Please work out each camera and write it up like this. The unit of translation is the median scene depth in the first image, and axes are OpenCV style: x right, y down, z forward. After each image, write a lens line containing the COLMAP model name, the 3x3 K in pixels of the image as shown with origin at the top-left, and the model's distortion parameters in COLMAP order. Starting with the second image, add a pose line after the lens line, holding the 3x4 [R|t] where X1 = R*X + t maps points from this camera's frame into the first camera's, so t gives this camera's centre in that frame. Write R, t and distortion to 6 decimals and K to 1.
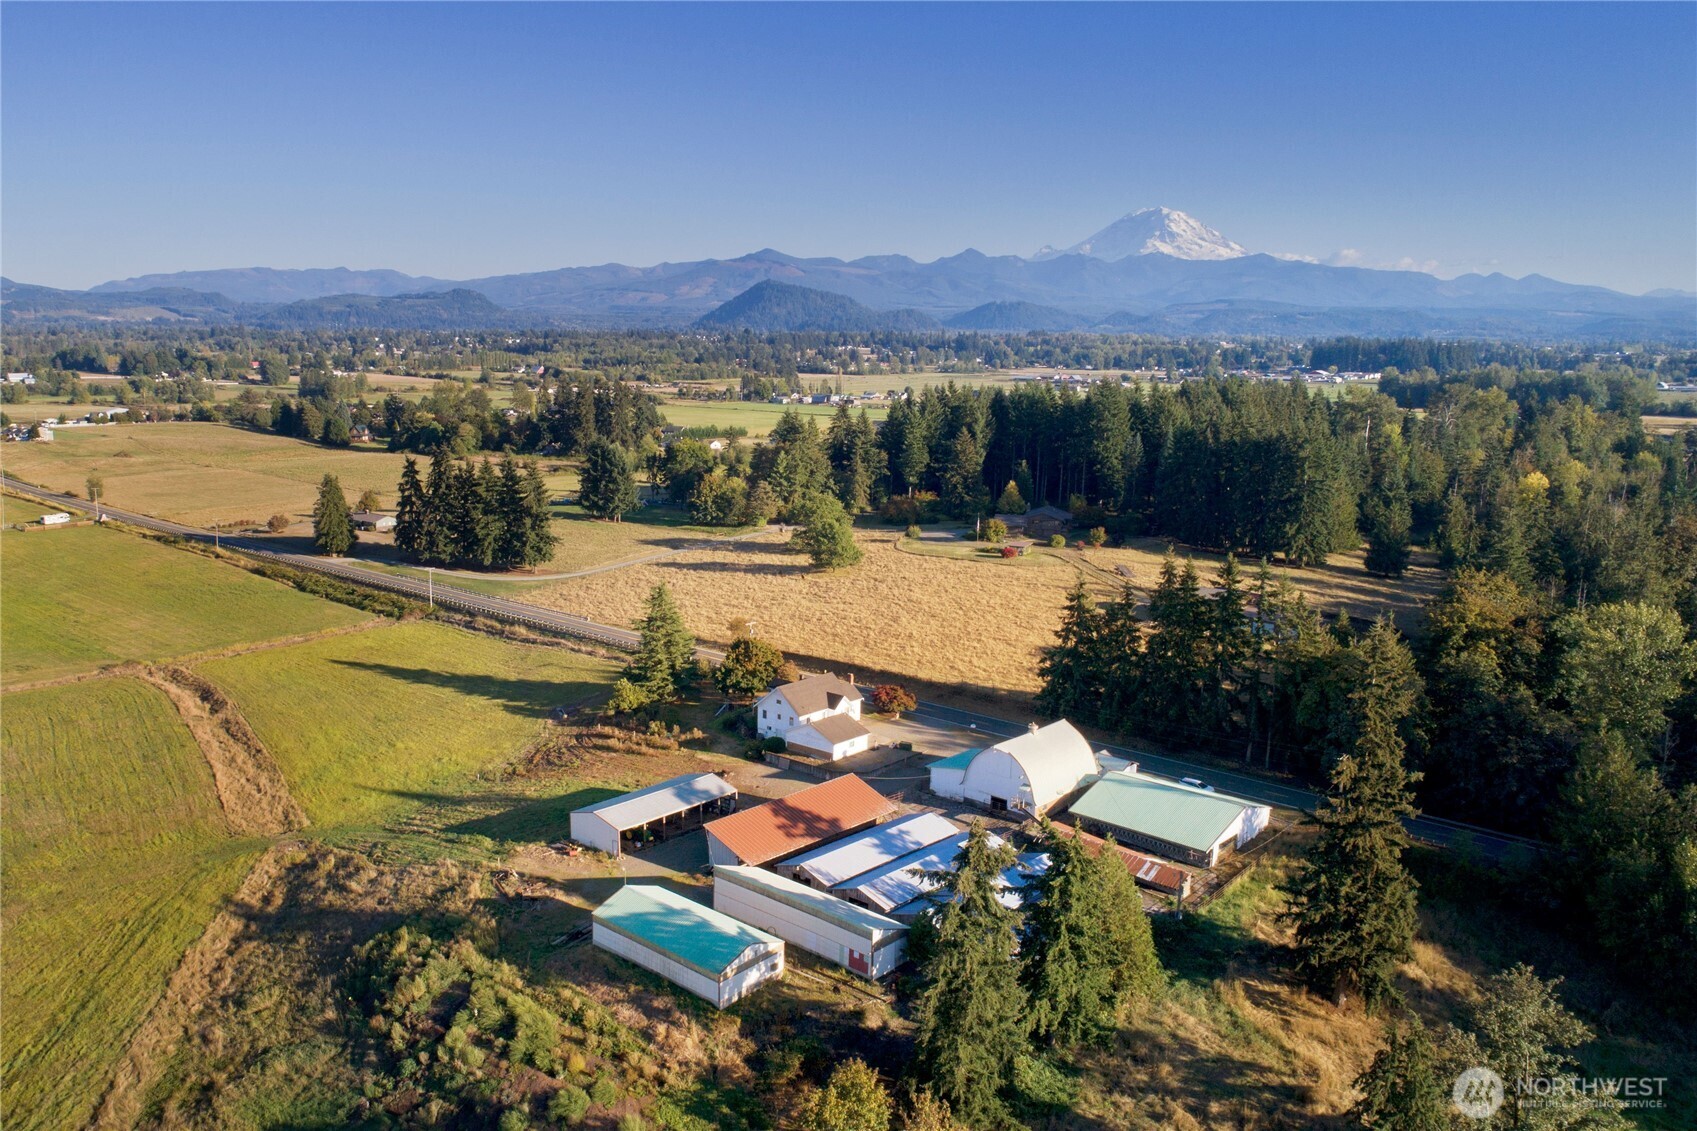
lens RADIAL K [[1430.5, 0, 847.5], [0, 1430.5, 566.0], [0, 0, 1]] dist [-0.013357, 0.009929]
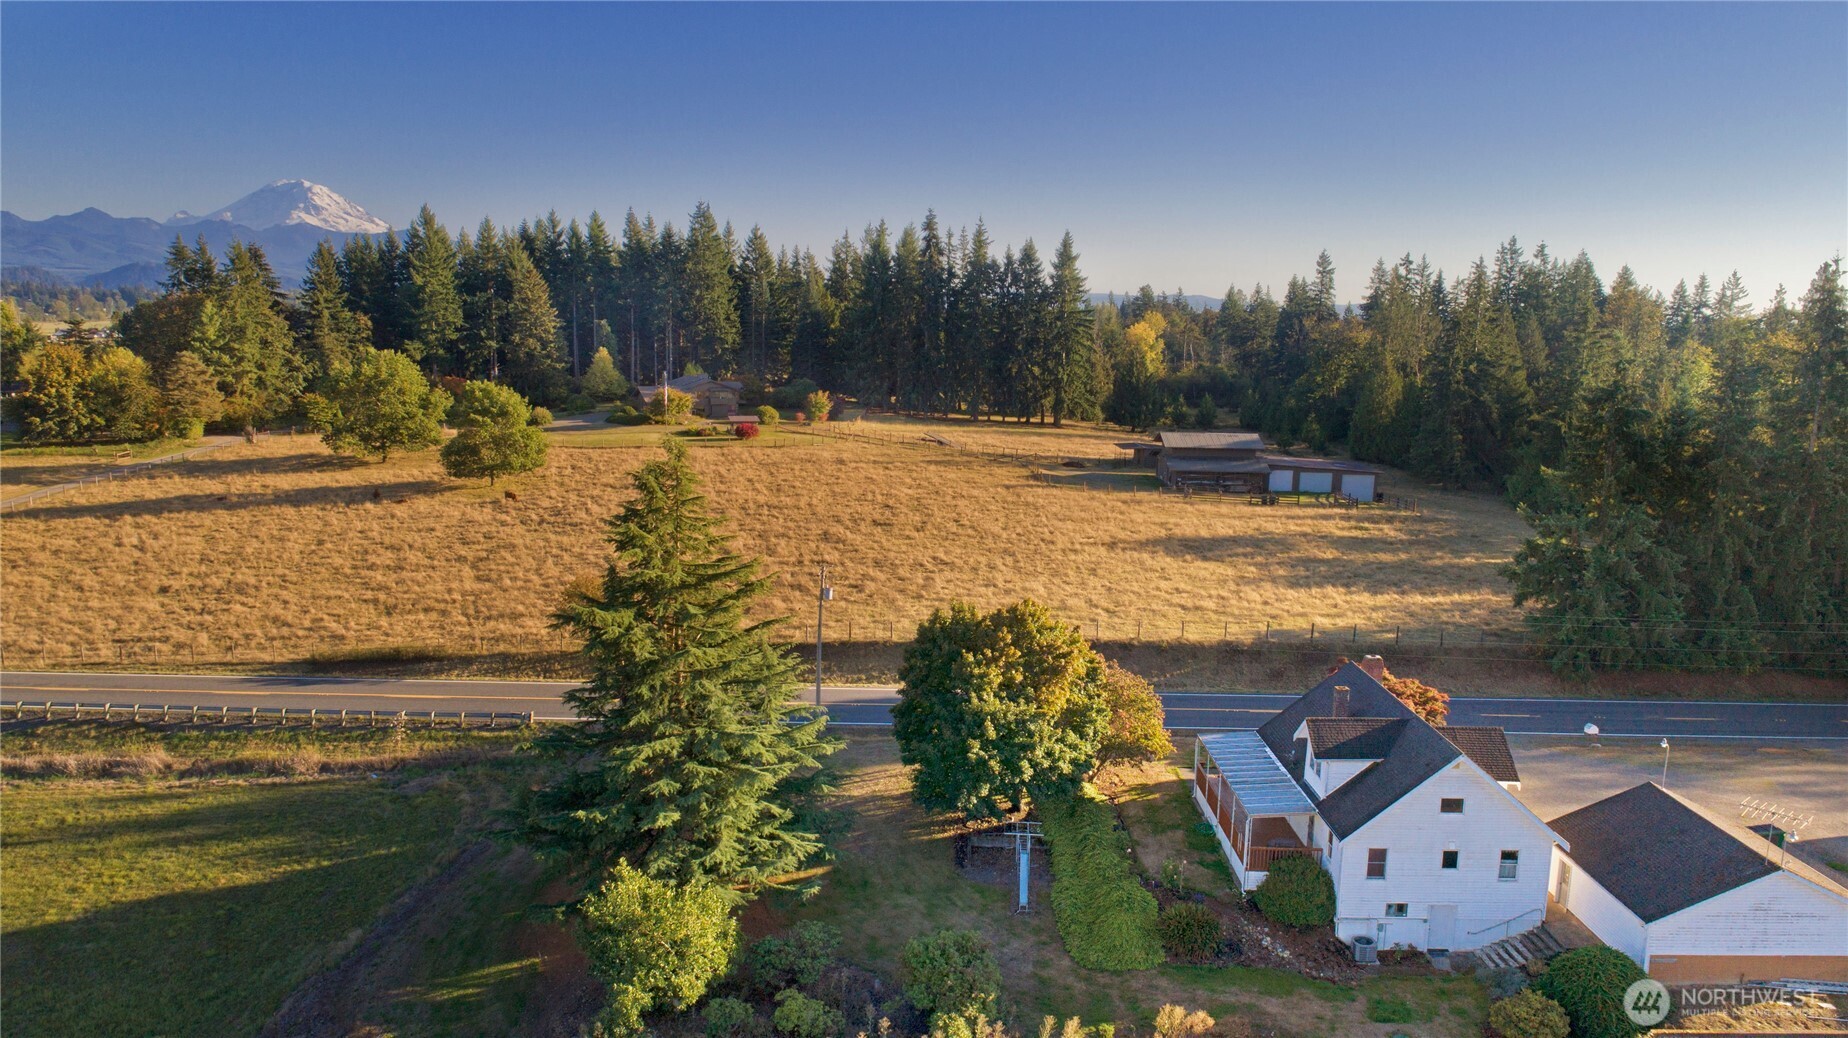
lens RADIAL K [[1164.4, 0, 925.2], [0, 1164.4, 516.5], [0, 0, 1]] dist [-0.024015, -0.000679]
pose [[0.744320, -0.108018, 0.659029, -0.043380], [0.104539, 0.993512, 0.044773, 0.003284], [-0.659590, 0.035569, 0.750784, 0.149401]]
